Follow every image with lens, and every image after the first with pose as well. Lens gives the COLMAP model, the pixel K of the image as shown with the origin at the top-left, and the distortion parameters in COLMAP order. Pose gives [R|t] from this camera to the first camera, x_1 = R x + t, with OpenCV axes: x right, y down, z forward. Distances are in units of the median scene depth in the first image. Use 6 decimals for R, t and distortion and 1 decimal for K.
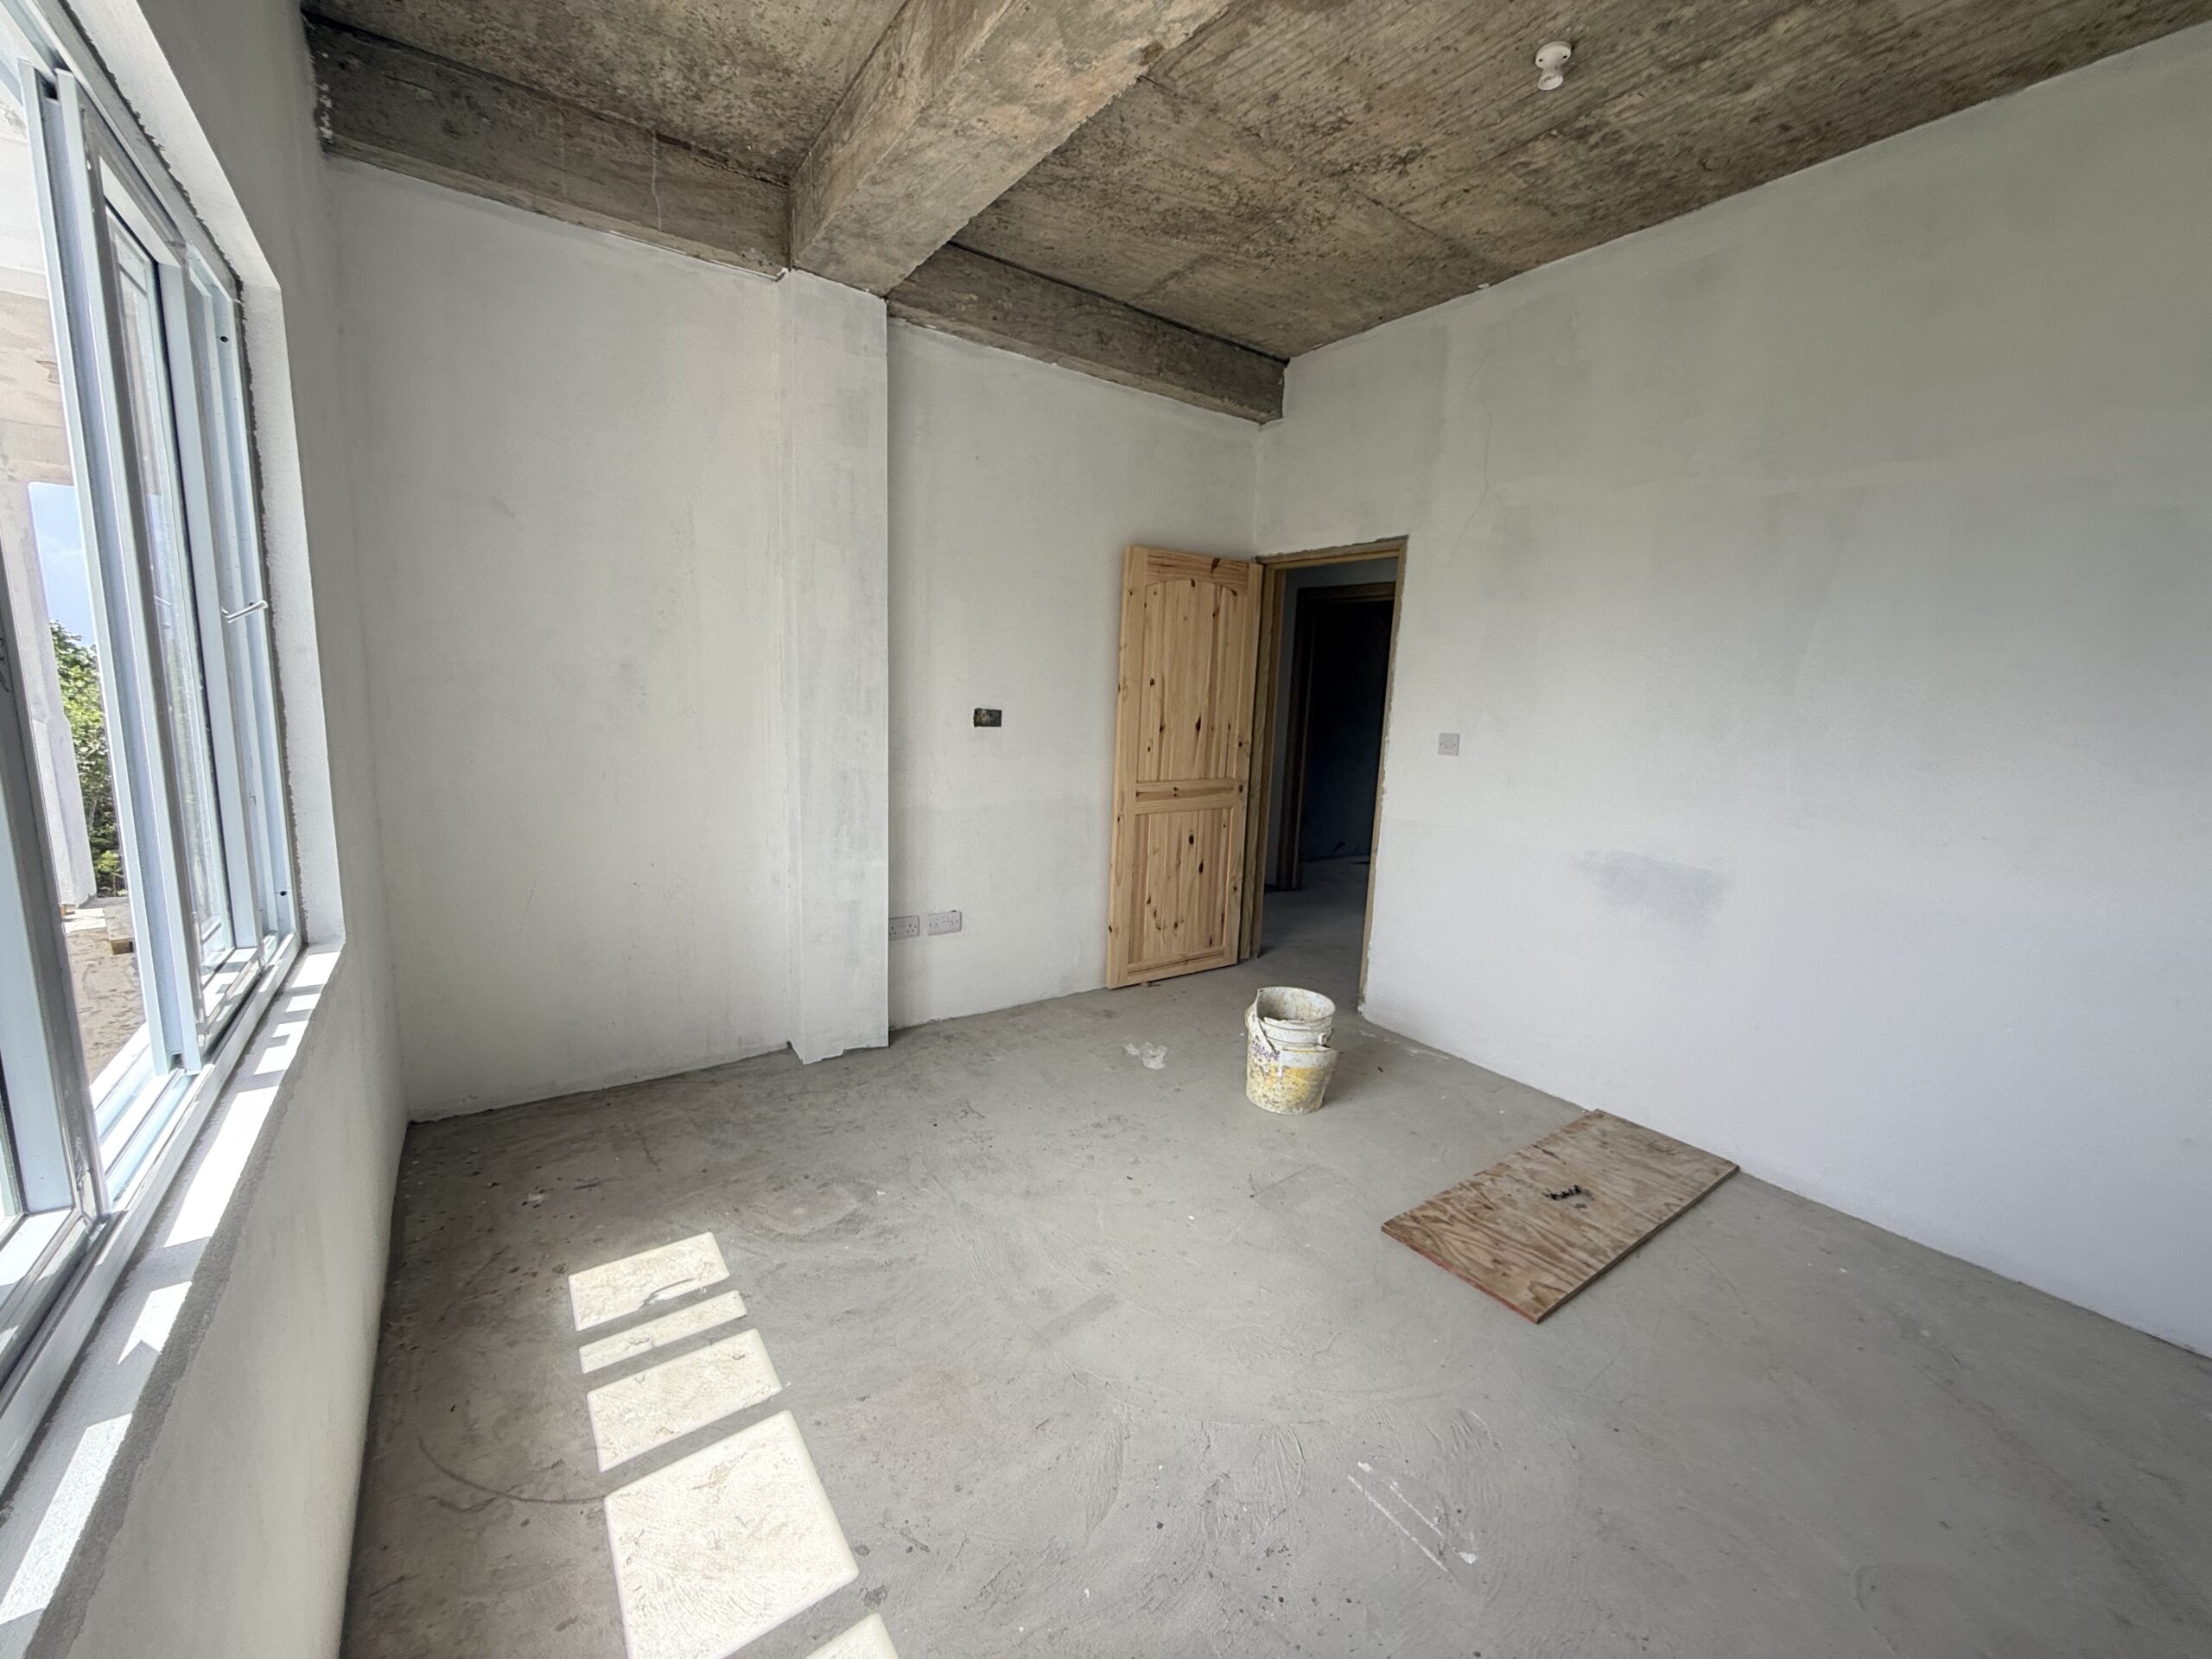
lens RADIAL K [[885.0, 0, 1101.6], [0, 885.0, 833.7], [0, 0, 1]] dist [-0.001127, -0.000112]
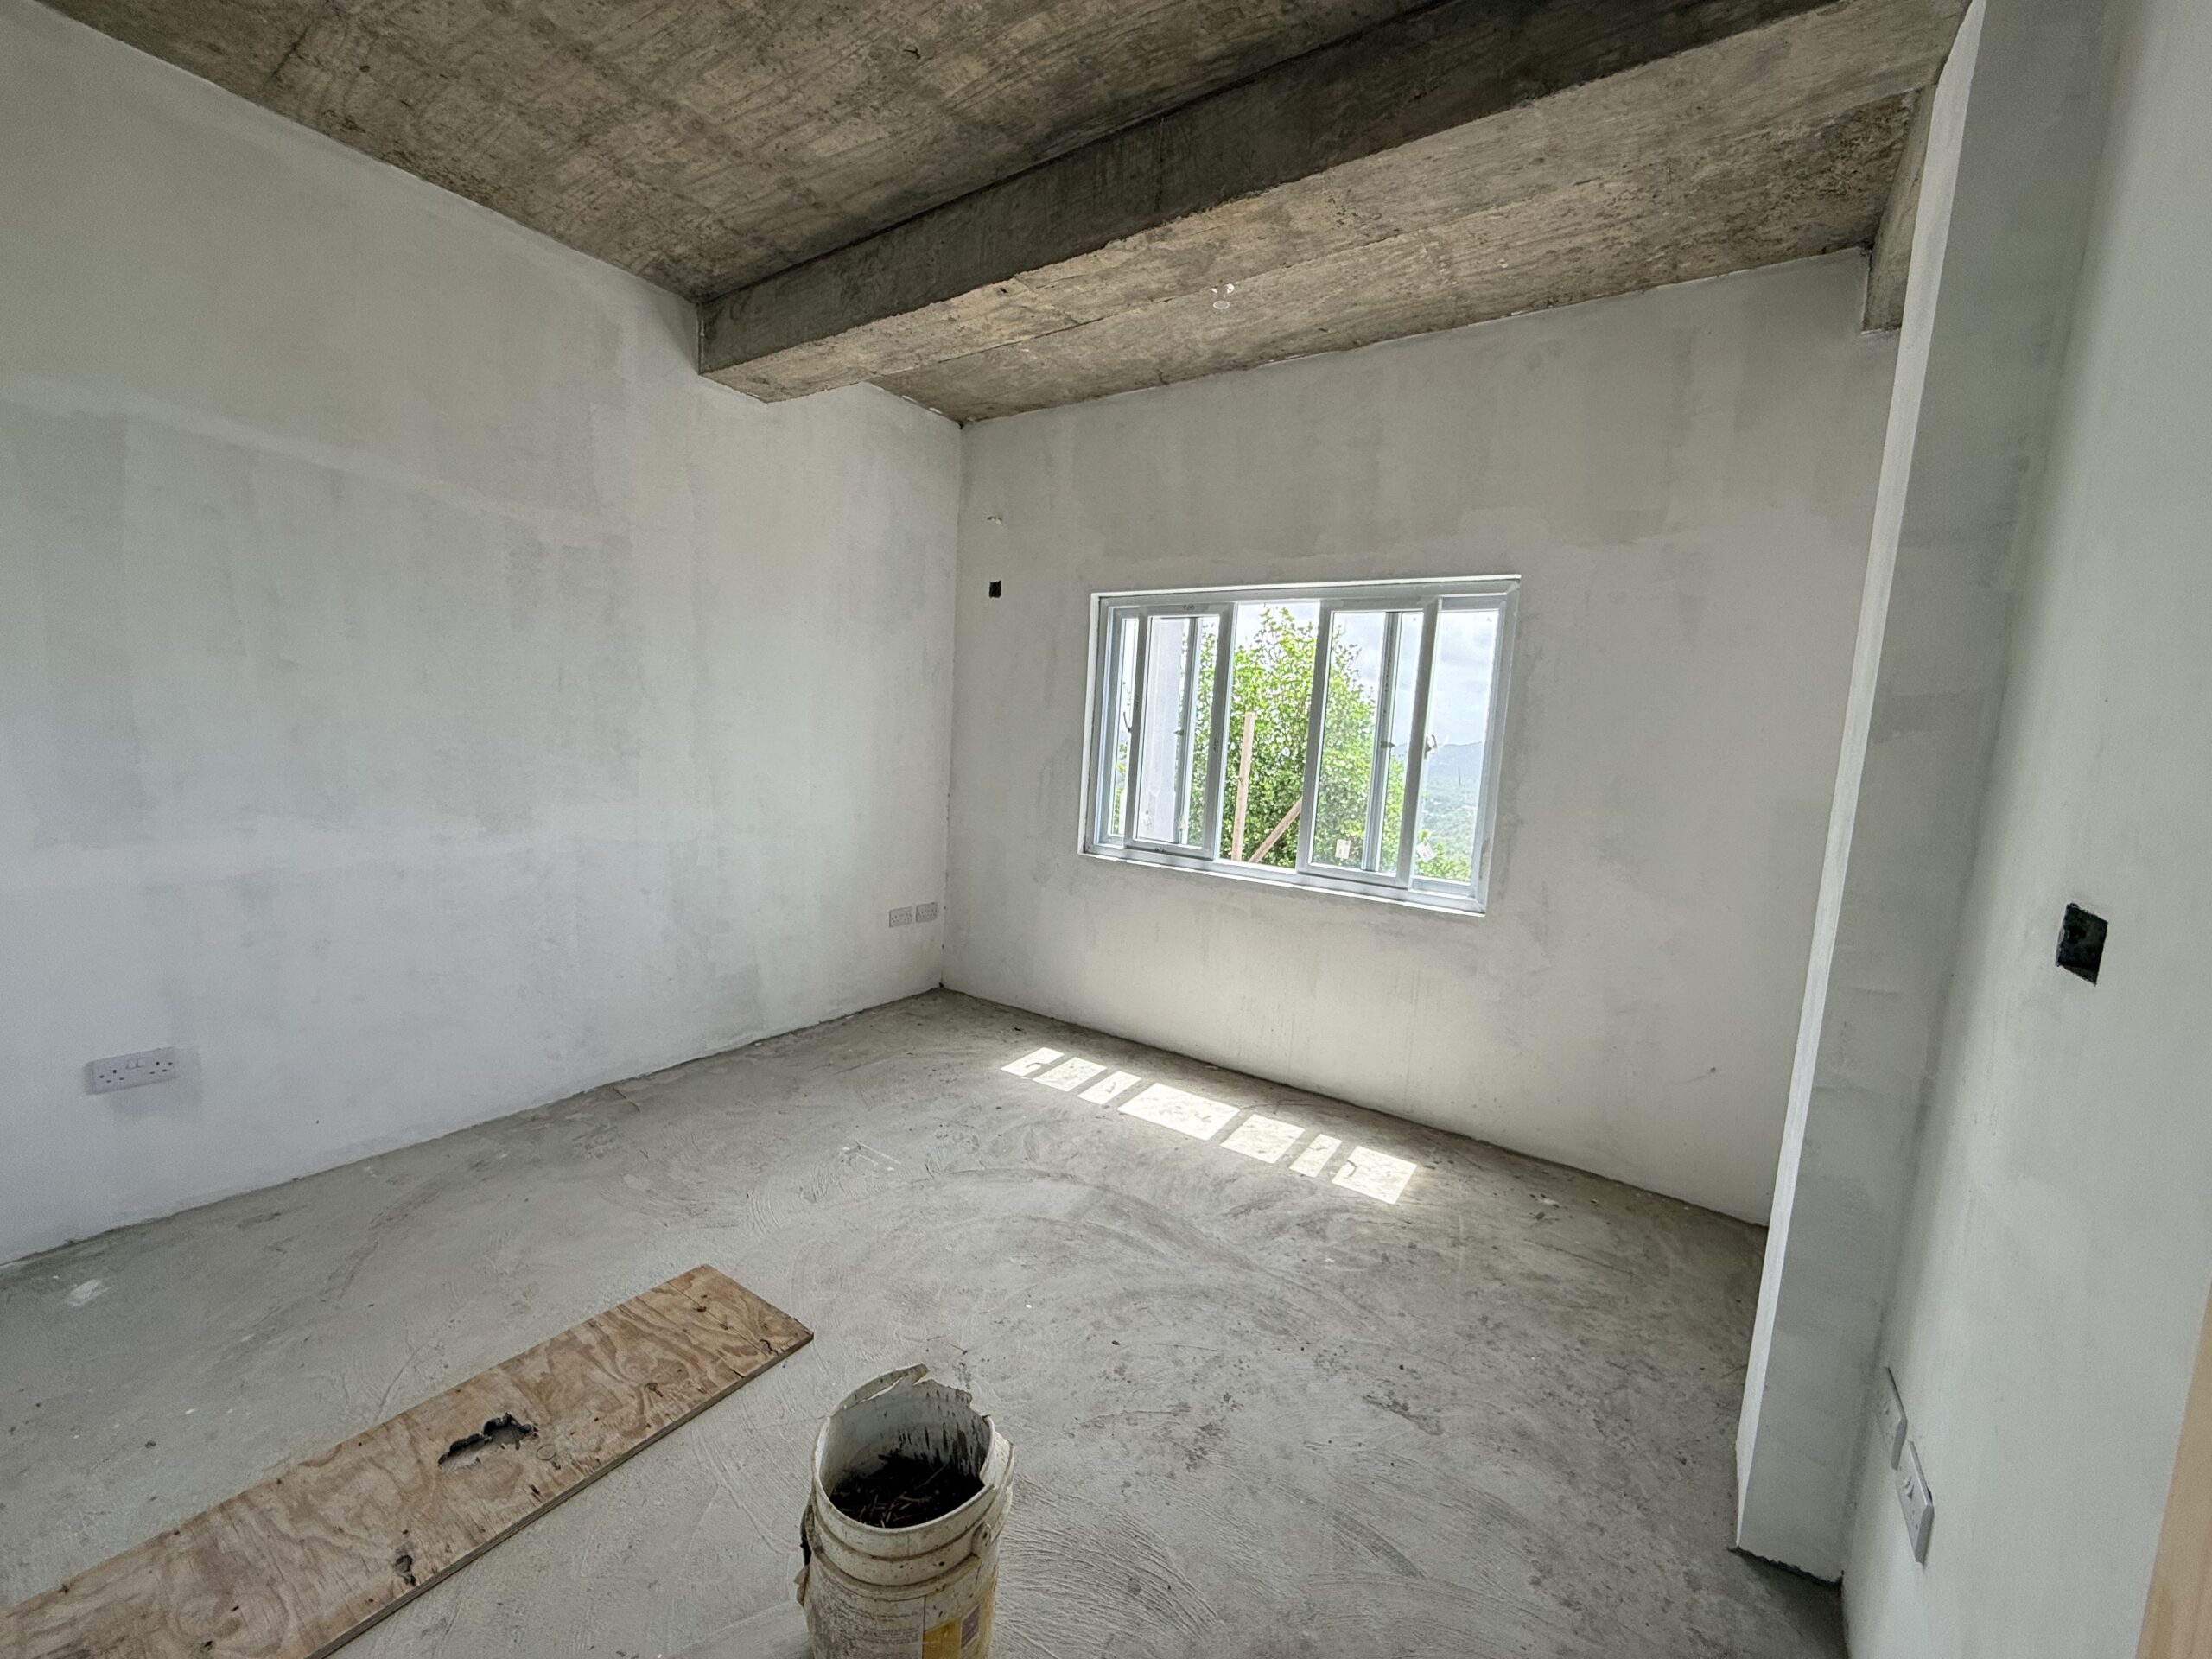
lens RADIAL K [[885.0, 0, 1101.6], [0, 885.0, 833.7], [0, 0, 1]] dist [-0.001127, -0.000112]
pose [[-0.933151, -0.054093, -0.355391, 0.457639], [-0.153362, 0.954038, 0.257472, -0.337366], [0.325129, 0.294764, -0.898558, 2.033840]]
